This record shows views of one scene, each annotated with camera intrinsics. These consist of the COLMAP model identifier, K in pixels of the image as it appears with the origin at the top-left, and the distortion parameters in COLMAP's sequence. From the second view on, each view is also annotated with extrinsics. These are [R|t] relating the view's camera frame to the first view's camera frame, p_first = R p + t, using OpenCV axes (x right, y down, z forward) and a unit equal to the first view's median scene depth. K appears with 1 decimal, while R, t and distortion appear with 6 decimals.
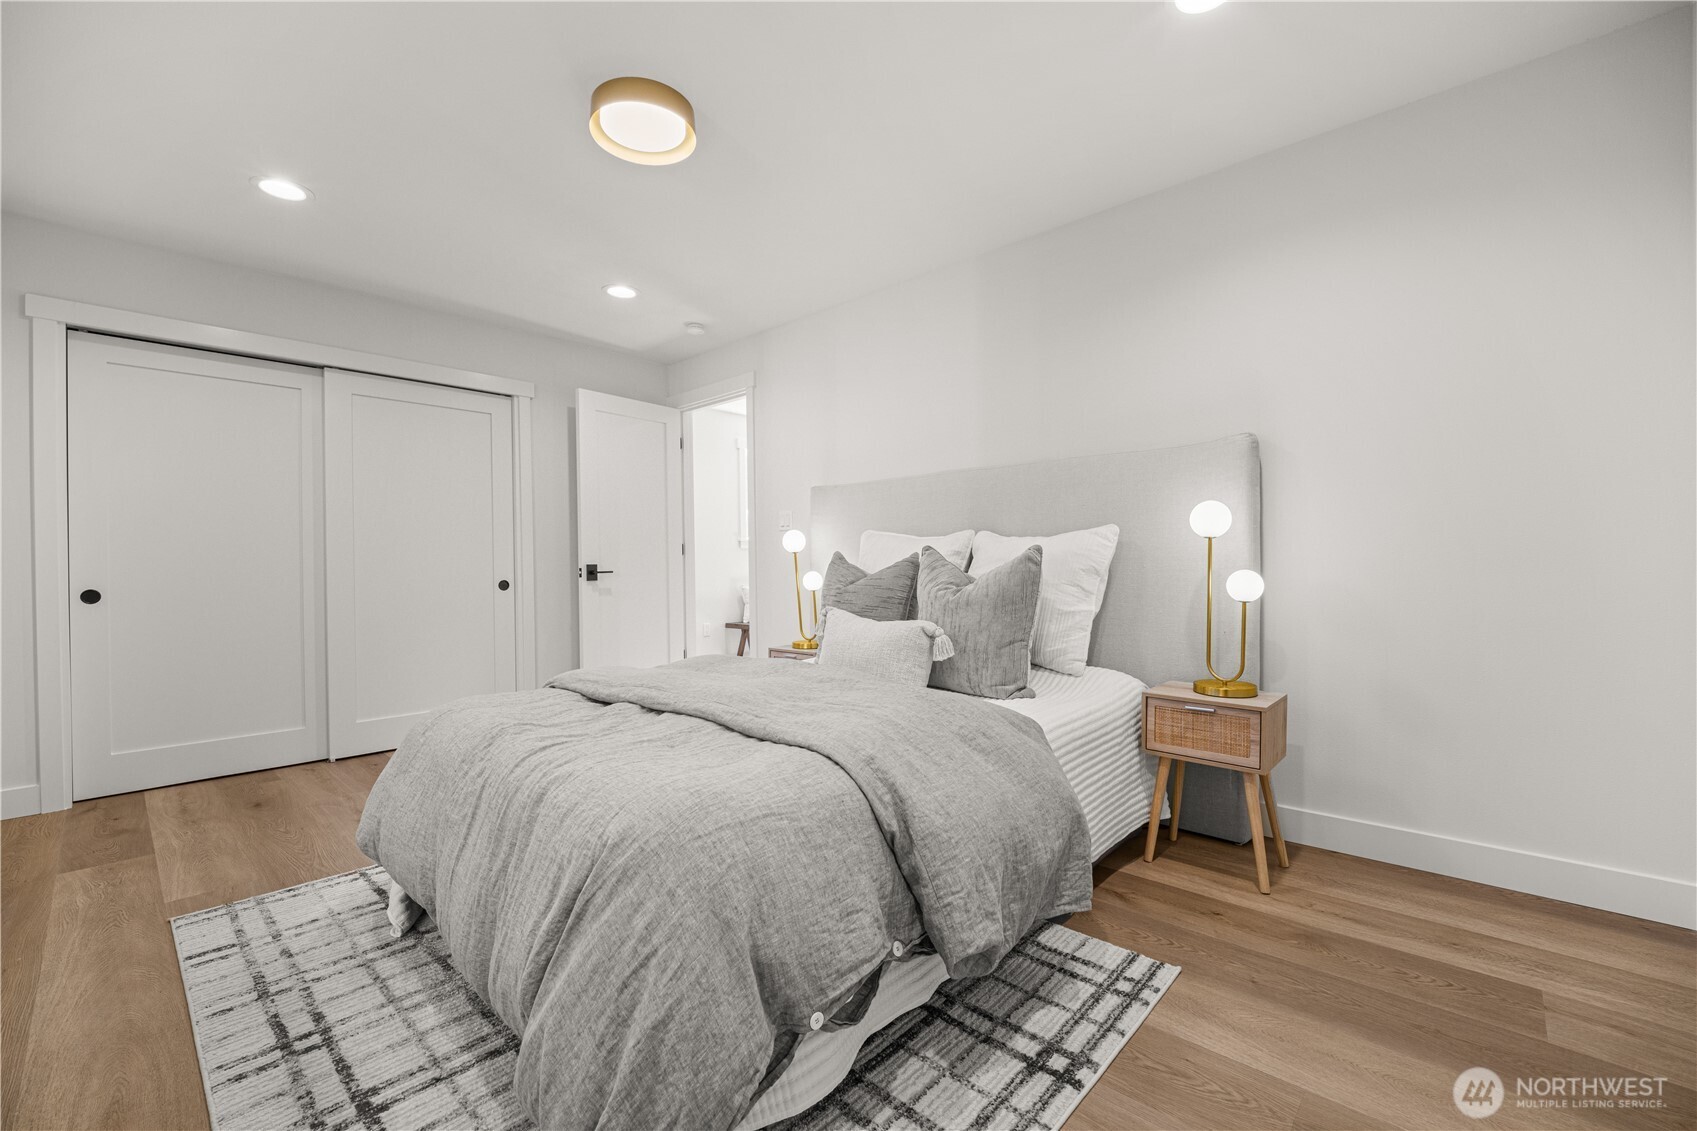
lens RADIAL K [[703.5, 0, 851.6], [0, 703.5, 567.7], [0, 0, 1]] dist [-0.013190, 0.000005]
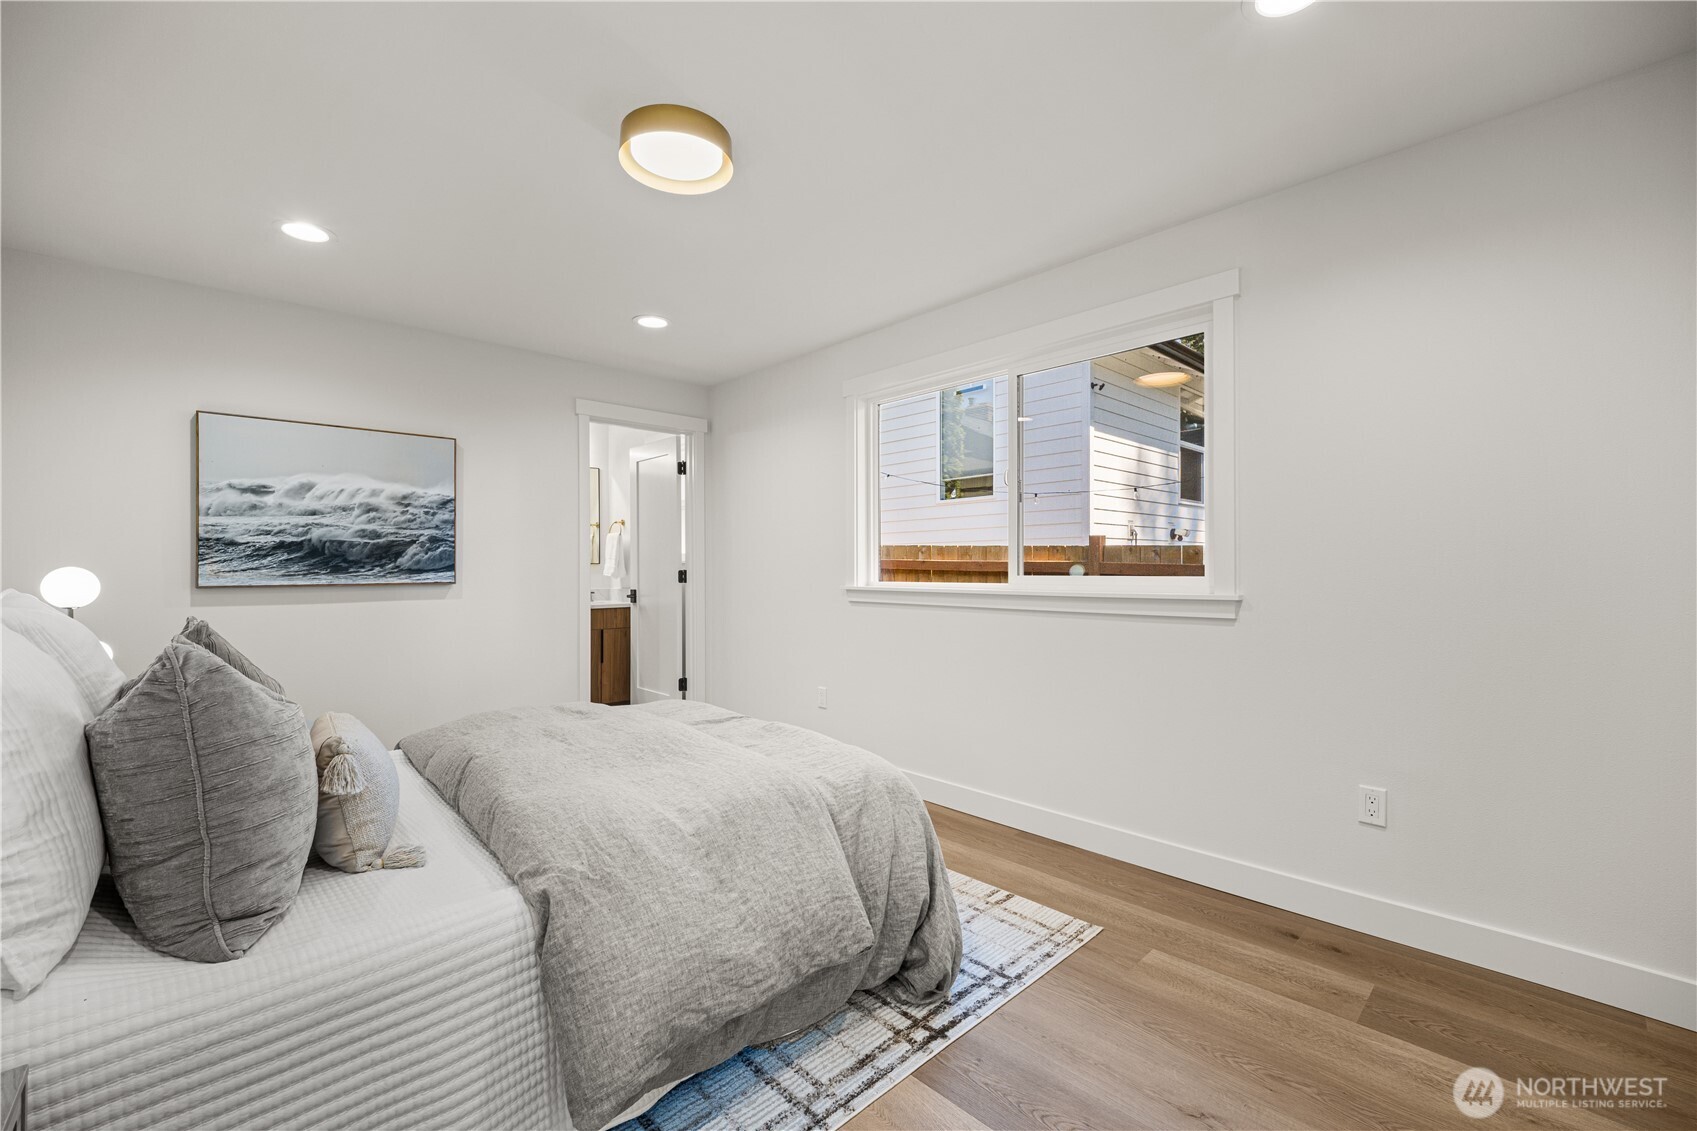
lens RADIAL K [[703.5, 0, 851.6], [0, 703.5, 567.7], [0, 0, 1]] dist [-0.013190, 0.000005]
pose [[-0.998392, 0.016637, 0.054193, -0.790413], [0.016917, 0.999846, 0.004709, -0.119416], [-0.054107, 0.005618, -0.998519, 2.657836]]
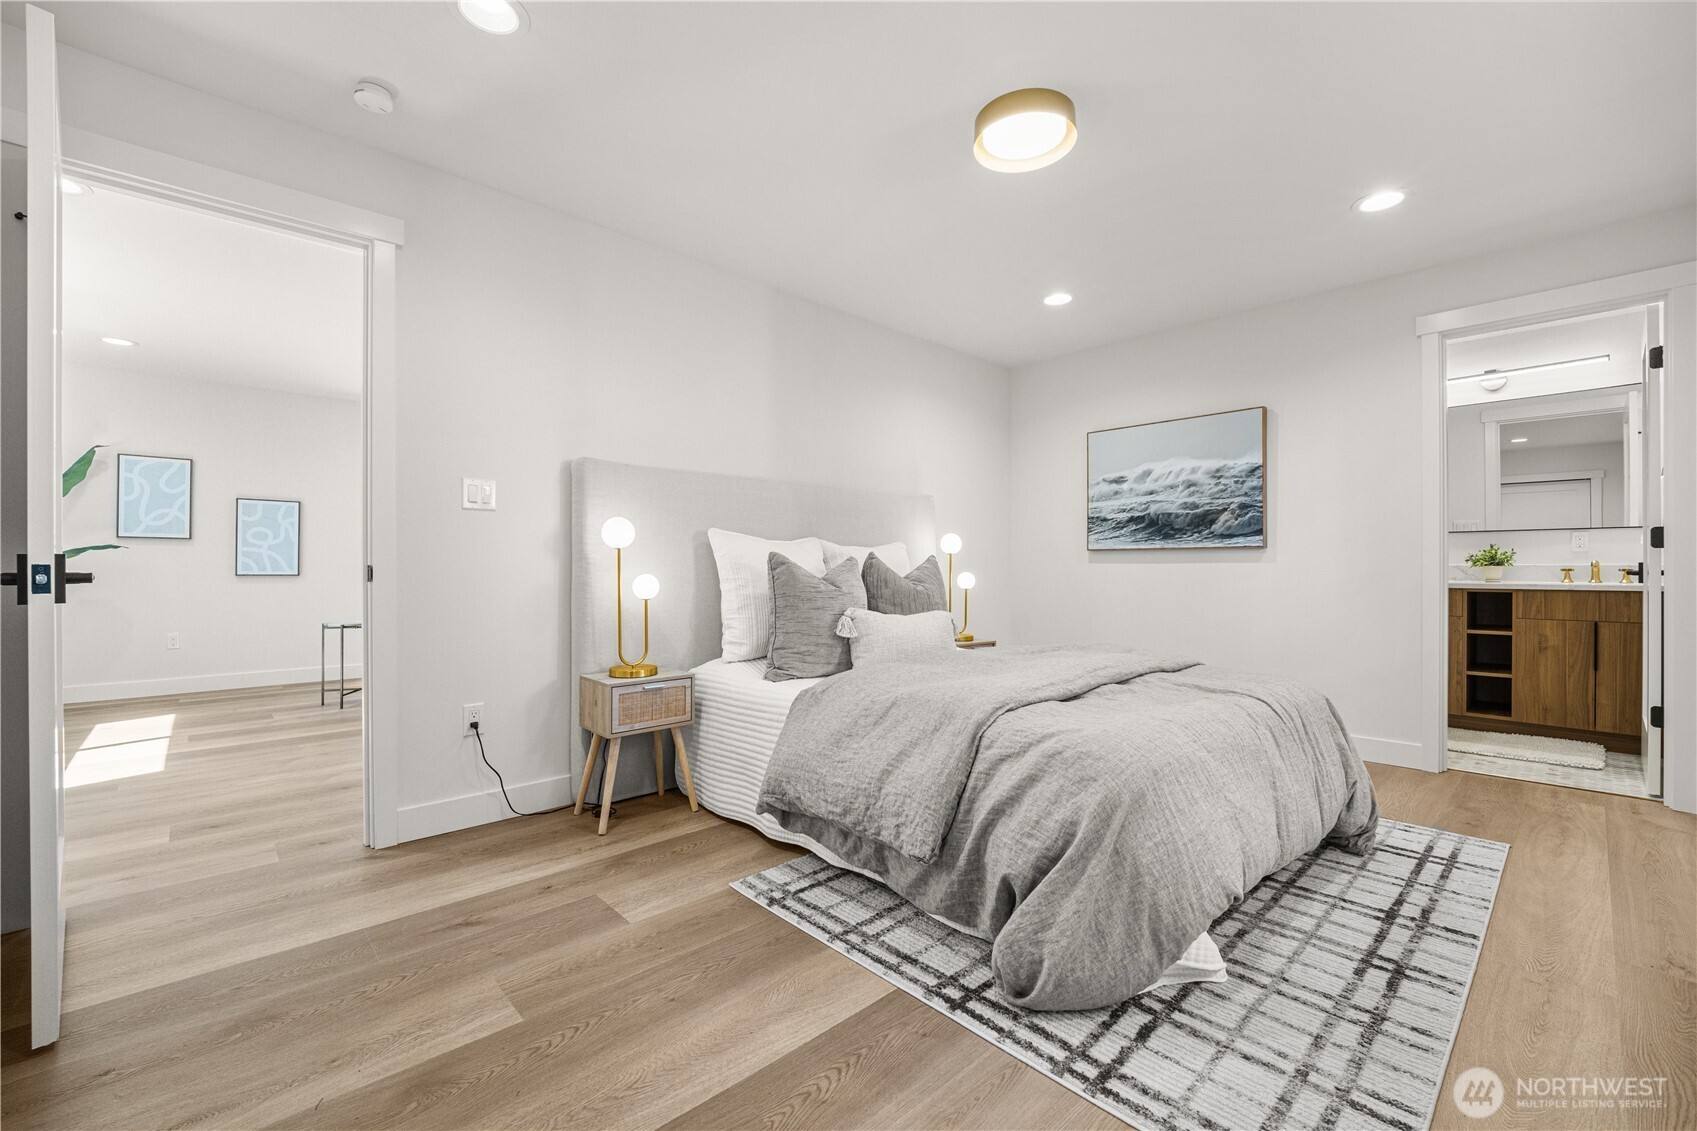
lens RADIAL K [[703.5, 0, 851.6], [0, 703.5, 567.7], [0, 0, 1]] dist [-0.013190, 0.000005]
pose [[0.069973, 0.013418, 0.997459, -1.841127], [0.004004, 0.999898, -0.013732, 0.019700], [-0.997541, 0.004955, 0.069912, 1.641976]]
